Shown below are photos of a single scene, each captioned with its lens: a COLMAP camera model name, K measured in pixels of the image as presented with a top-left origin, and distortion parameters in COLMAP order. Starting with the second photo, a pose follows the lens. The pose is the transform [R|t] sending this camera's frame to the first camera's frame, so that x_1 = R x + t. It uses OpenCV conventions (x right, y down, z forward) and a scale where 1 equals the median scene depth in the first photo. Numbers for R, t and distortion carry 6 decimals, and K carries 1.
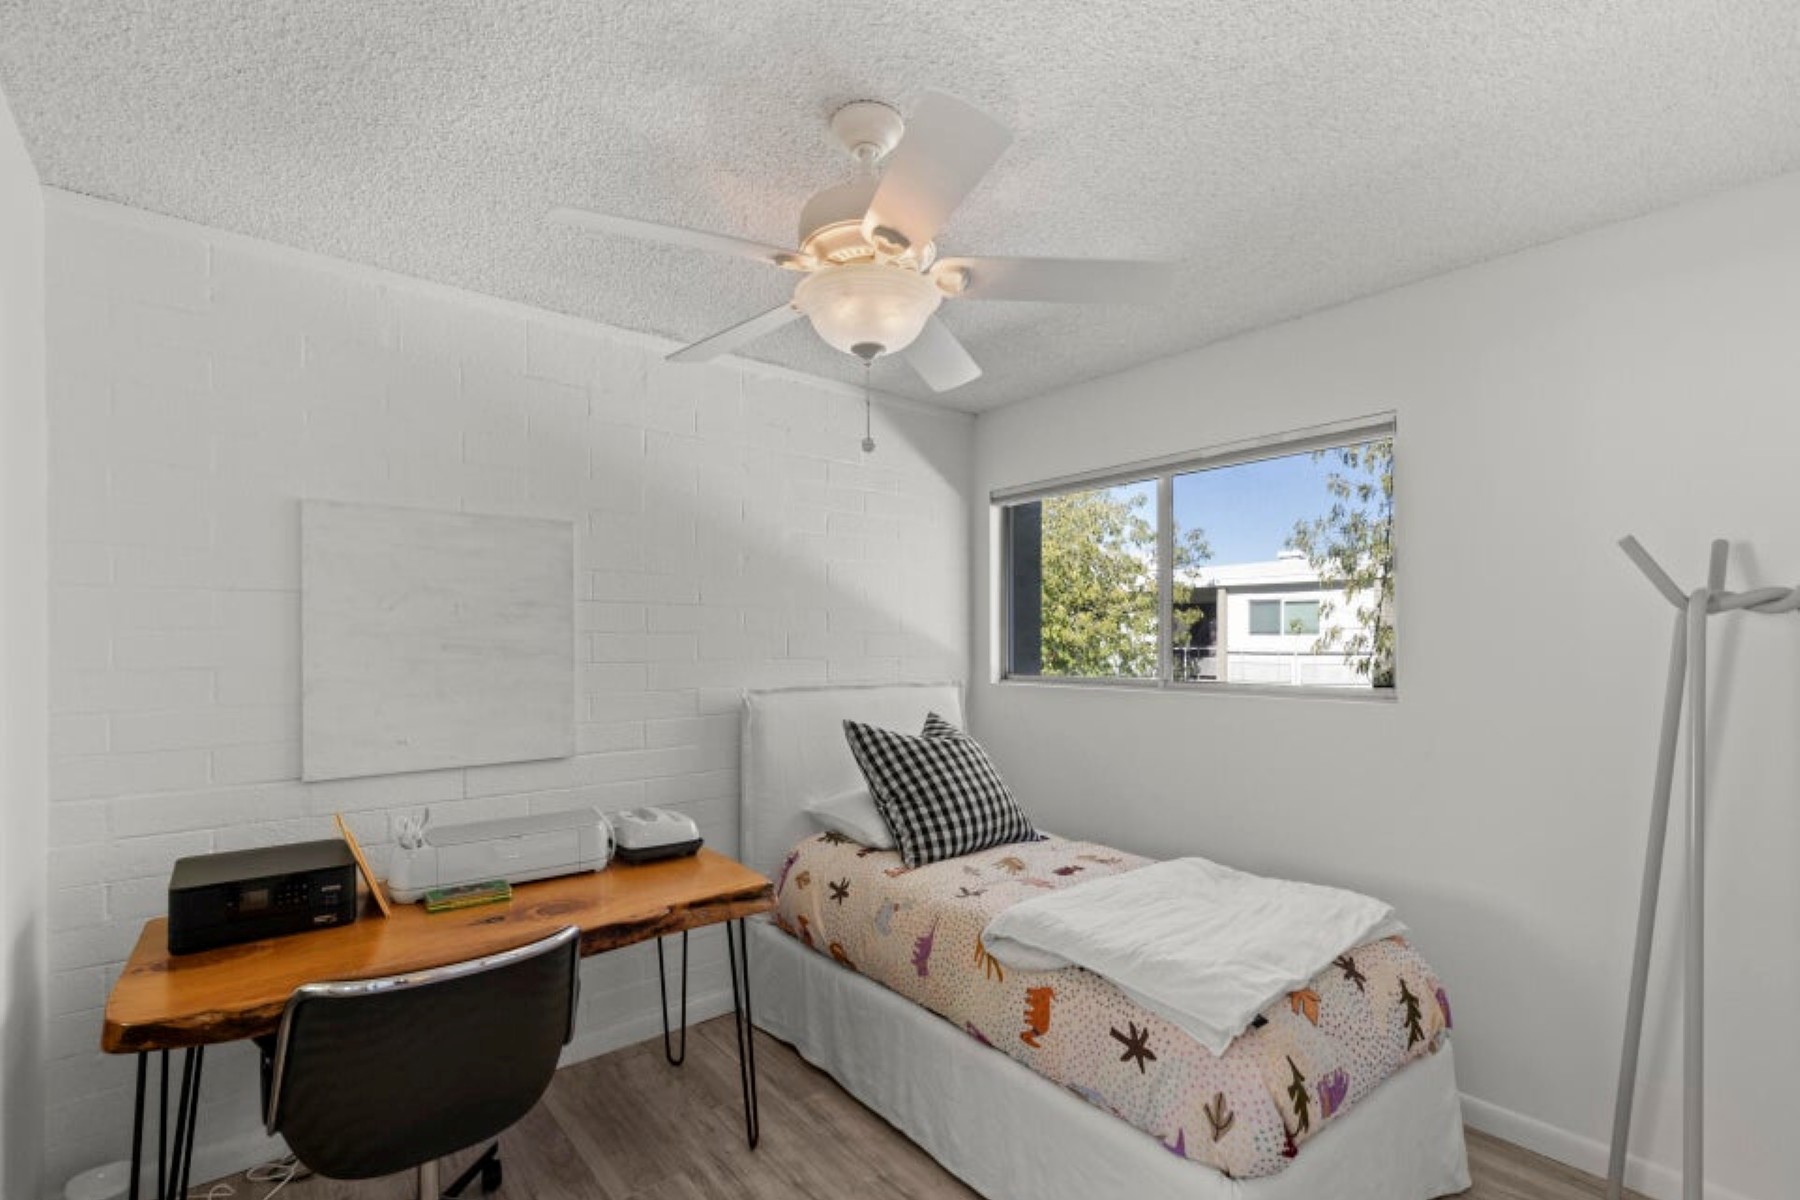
lens RADIAL K [[808.6, 0, 903.2], [0, 808.6, 651.9], [0, 0, 1]] dist [0.000888, 0.000087]
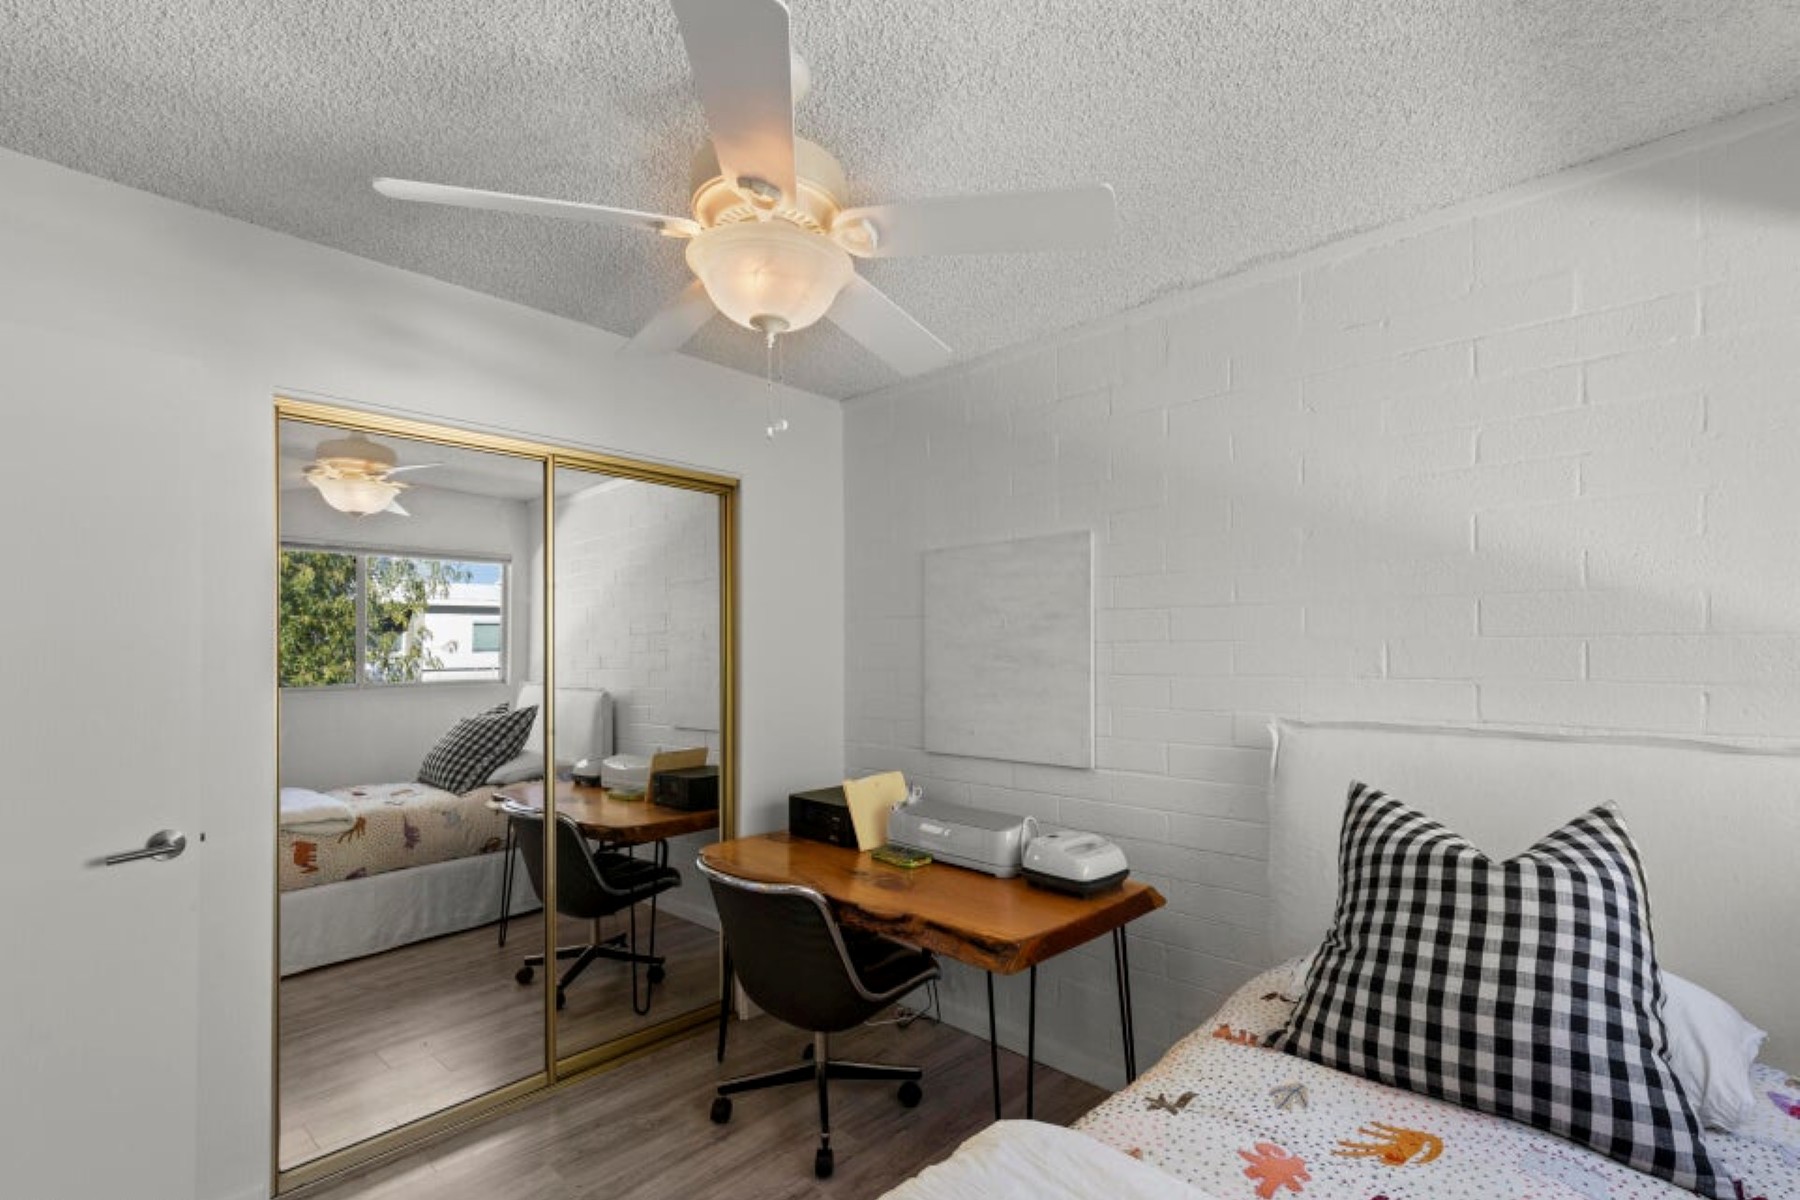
lens RADIAL K [[808.6, 0, 903.2], [0, 808.6, 651.9], [0, 0, 1]] dist [0.000888, 0.000087]
pose [[0.120067, -0.007893, -0.992734, 0.557893], [-0.018717, 0.999773, -0.010213, 0.001497], [0.992589, 0.019807, 0.119892, 0.684351]]
